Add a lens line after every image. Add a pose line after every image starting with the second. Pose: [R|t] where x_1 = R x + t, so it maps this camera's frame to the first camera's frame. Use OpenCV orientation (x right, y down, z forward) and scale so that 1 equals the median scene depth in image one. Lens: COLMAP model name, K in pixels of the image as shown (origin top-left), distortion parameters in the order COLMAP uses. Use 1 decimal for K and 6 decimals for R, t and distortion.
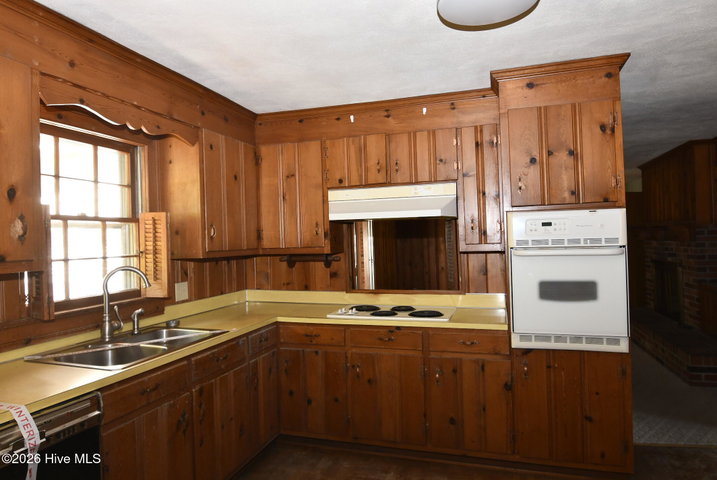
lens RADIAL K [[464.6, 0, 370.0], [0, 464.6, 243.0], [0, 0, 1]] dist [-0.000375, -0.003638]
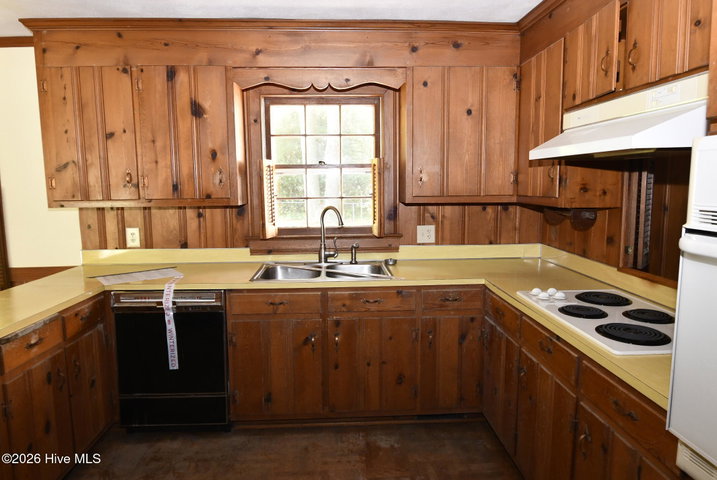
lens RADIAL K [[464.6, 0, 370.0], [0, 464.6, 243.0], [0, 0, 1]] dist [-0.000375, -0.003638]
pose [[0.326016, 0.145726, -0.934065, 0.541740], [-0.006314, 0.988361, 0.151993, -0.032404], [0.945343, -0.043655, 0.323142, 0.580786]]
